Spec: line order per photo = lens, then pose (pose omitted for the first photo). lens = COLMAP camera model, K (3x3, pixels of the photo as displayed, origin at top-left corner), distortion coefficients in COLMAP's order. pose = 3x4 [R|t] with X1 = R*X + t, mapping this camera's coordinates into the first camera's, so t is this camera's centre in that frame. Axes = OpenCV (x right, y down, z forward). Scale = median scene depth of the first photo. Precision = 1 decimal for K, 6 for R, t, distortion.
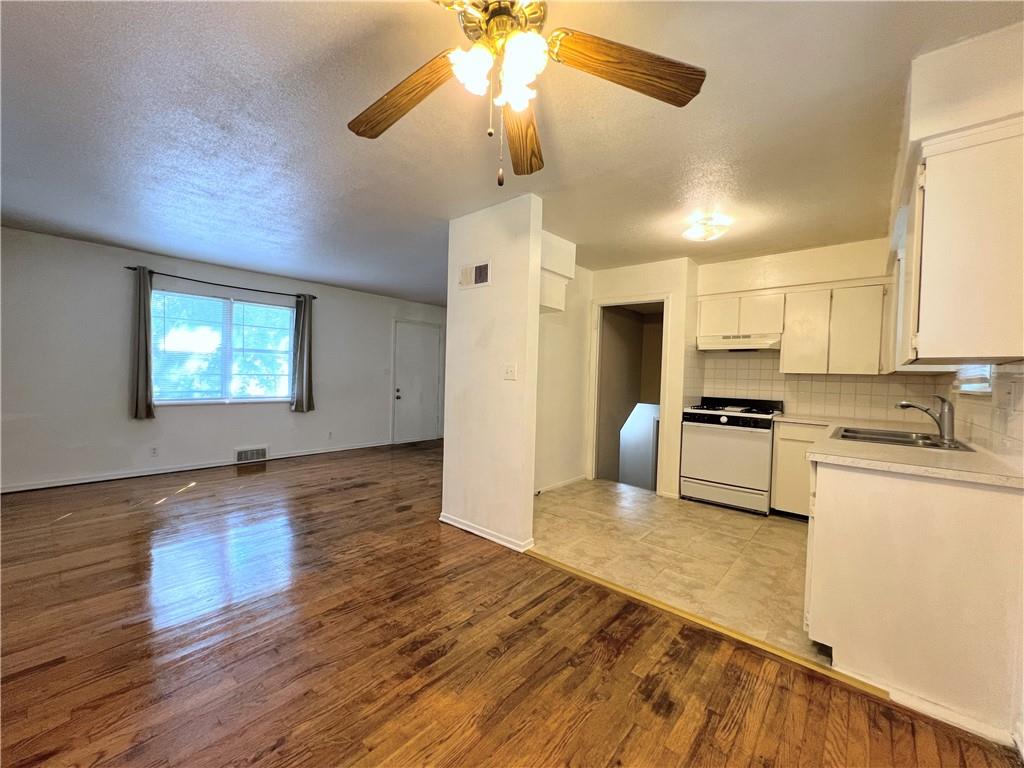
lens RADIAL K [[408.2, 0, 512.1], [0, 408.2, 386.0], [0, 0, 1]] dist [-0.002659, 0.001000]
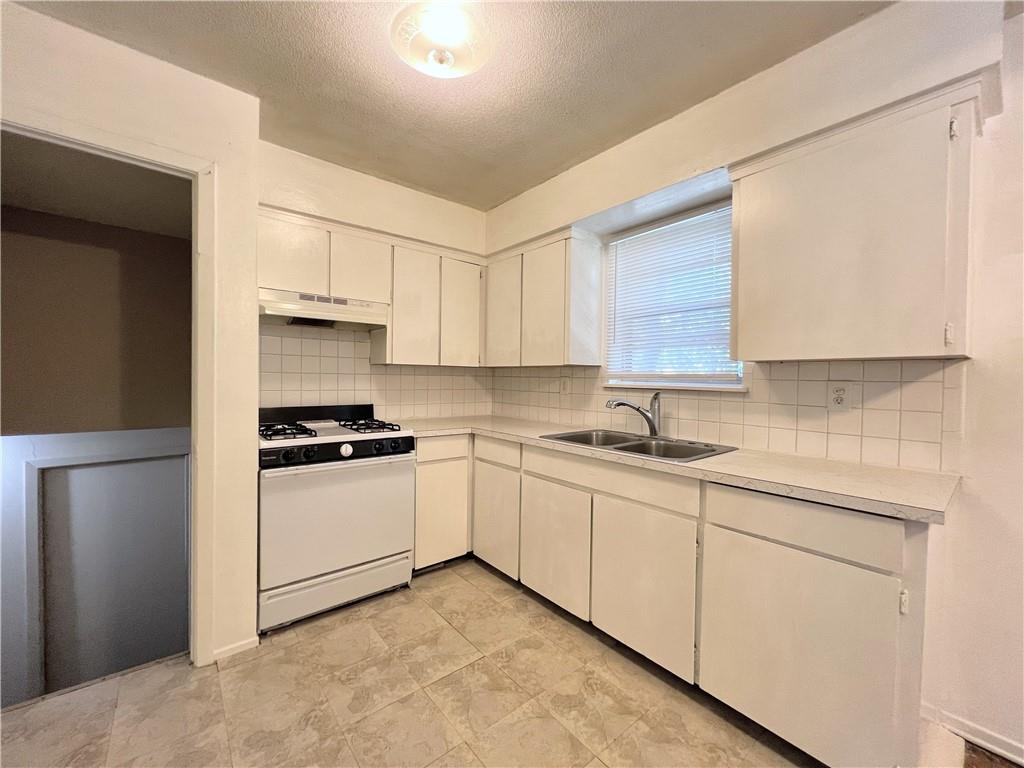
lens RADIAL K [[408.2, 0, 510.5], [0, 408.2, 385.3], [0, 0, 1]] dist [-0.002659, 0.001000]
pose [[0.166684, -0.046951, 0.984892, 0.032415], [0.015376, 0.998868, 0.045015, -0.026472], [-0.985891, 0.007641, 0.167217, 0.767654]]
